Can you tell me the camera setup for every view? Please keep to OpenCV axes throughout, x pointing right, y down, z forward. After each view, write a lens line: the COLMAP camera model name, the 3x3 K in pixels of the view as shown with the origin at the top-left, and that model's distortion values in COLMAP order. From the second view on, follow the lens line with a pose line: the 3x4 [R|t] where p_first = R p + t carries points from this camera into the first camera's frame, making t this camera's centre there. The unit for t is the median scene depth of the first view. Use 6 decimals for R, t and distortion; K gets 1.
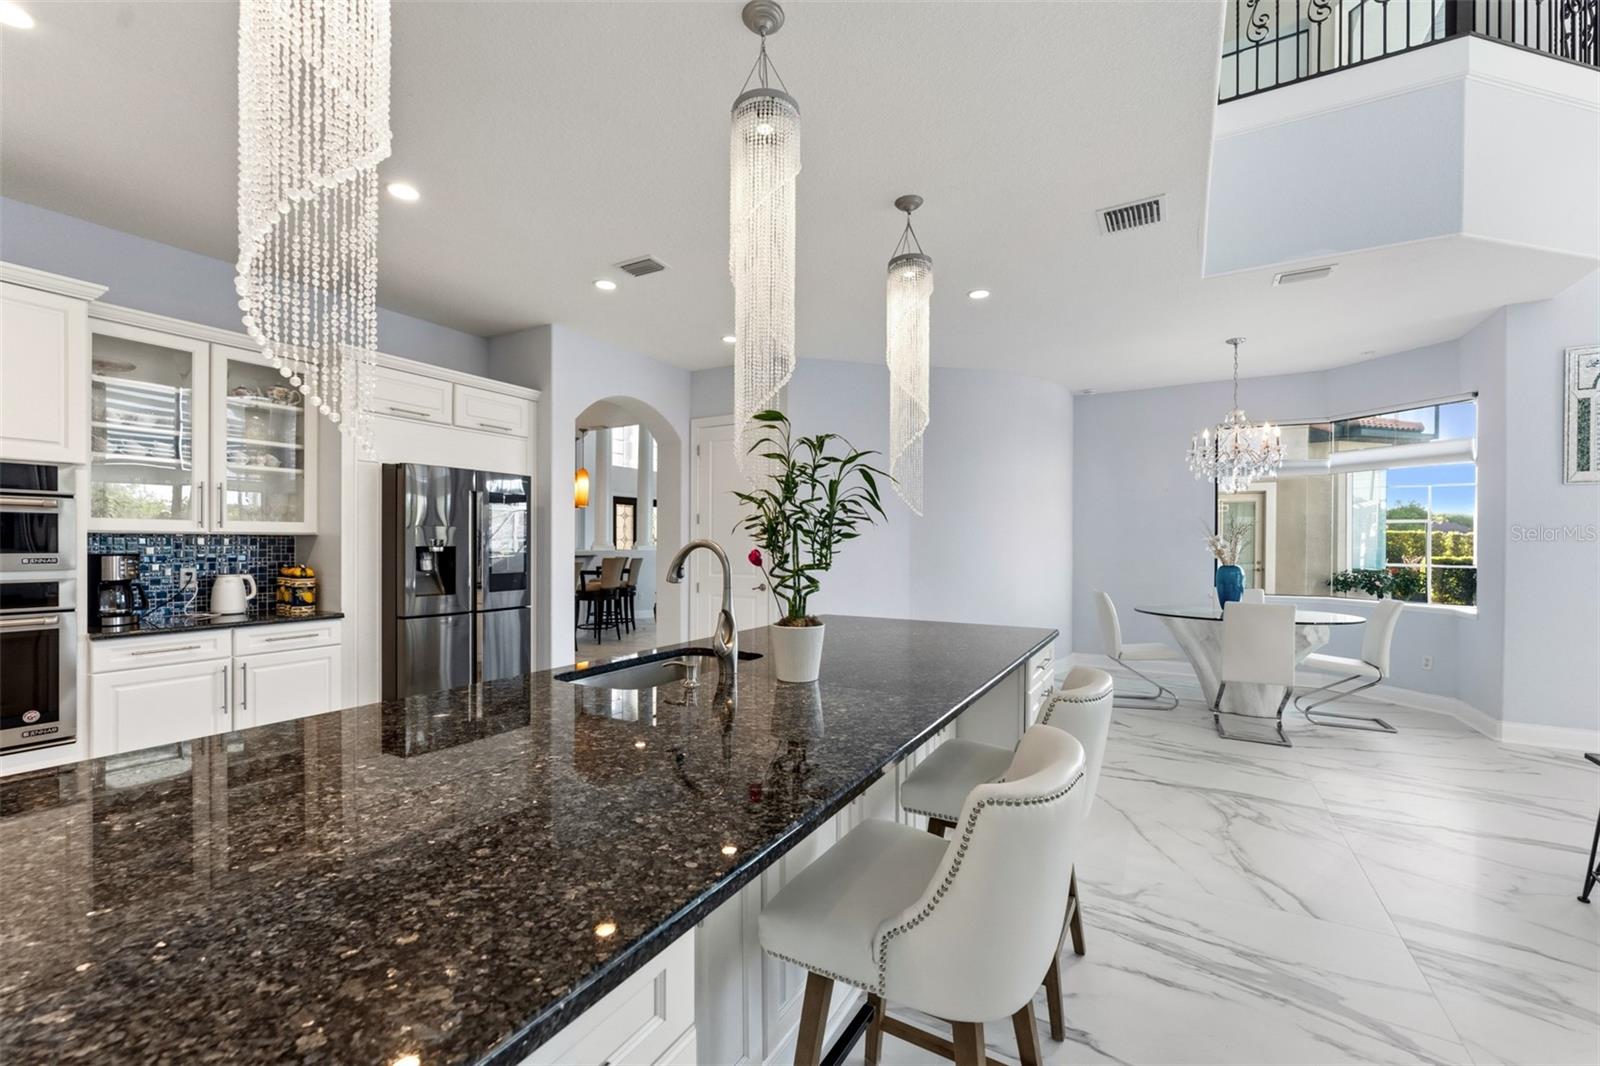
lens RADIAL K [[651.4, 0, 795.5], [0, 651.4, 546.2], [0, 0, 1]] dist [-0.000563, 0.000257]
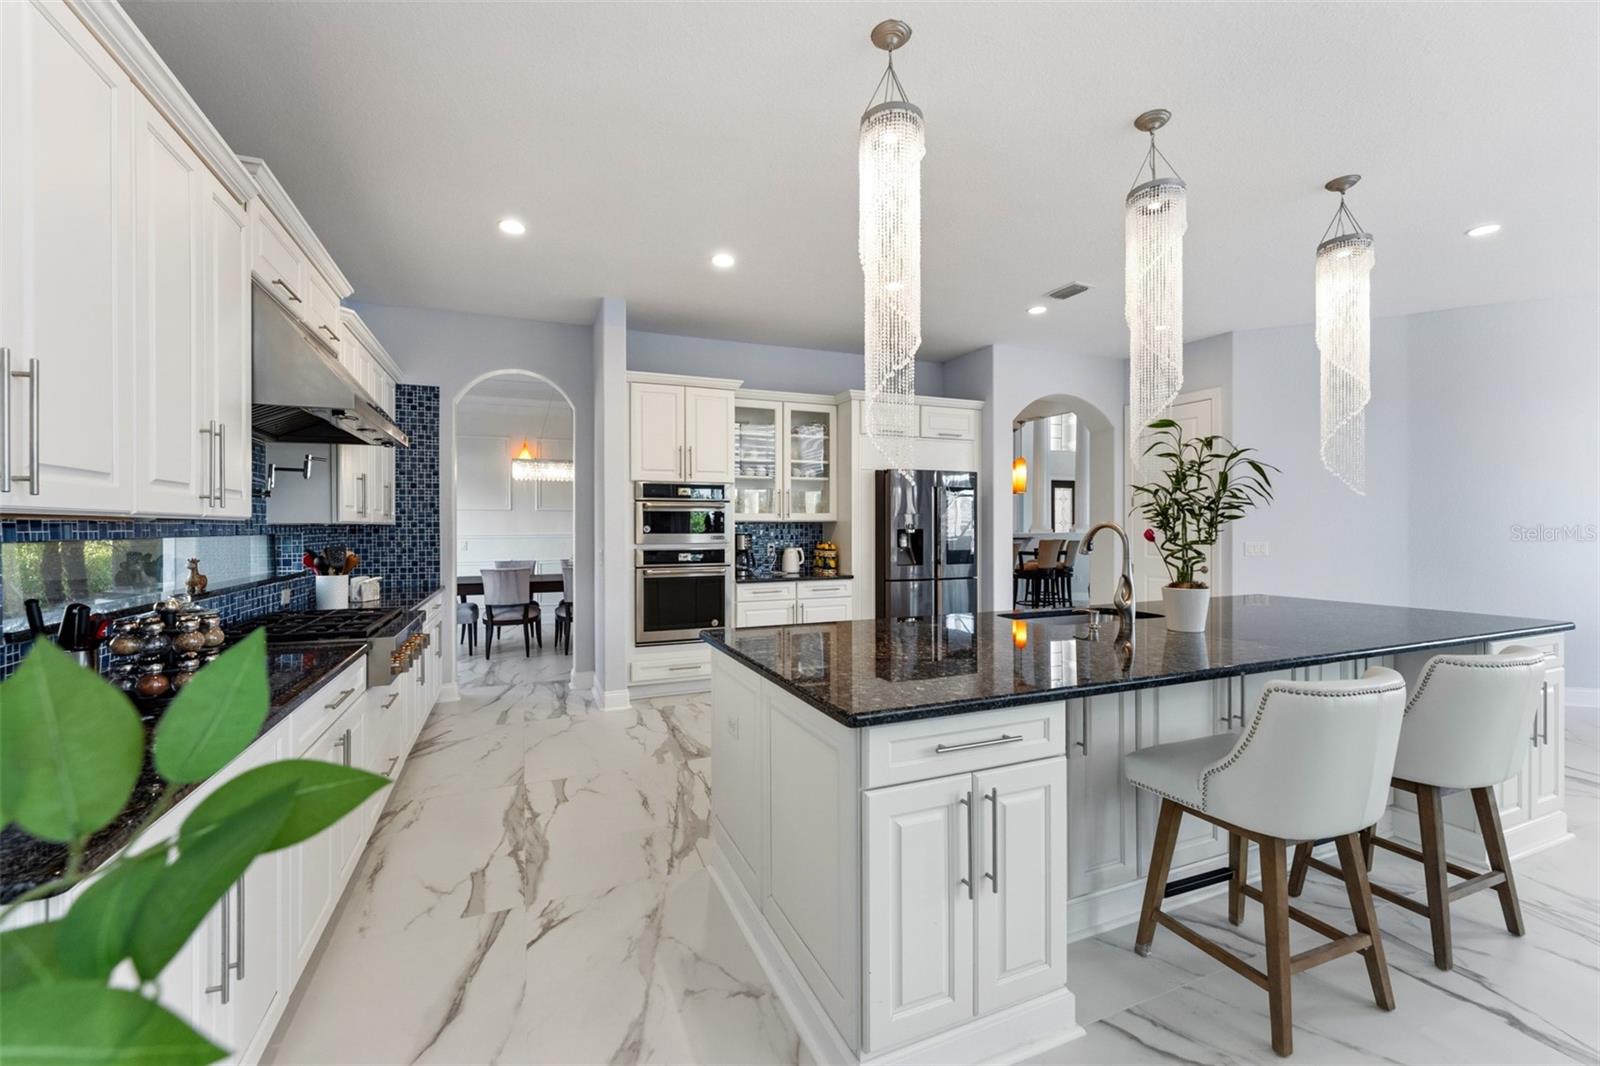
lens RADIAL K [[651.4, 0, 796.9], [0, 651.4, 531.9], [0, 0, 1]] dist [-0.000563, 0.000257]
pose [[0.796596, -0.001536, -0.604511, 0.089131], [0.003625, 0.999991, 0.002236, 0.002991], [0.604502, -0.003973, 0.796594, -0.248881]]
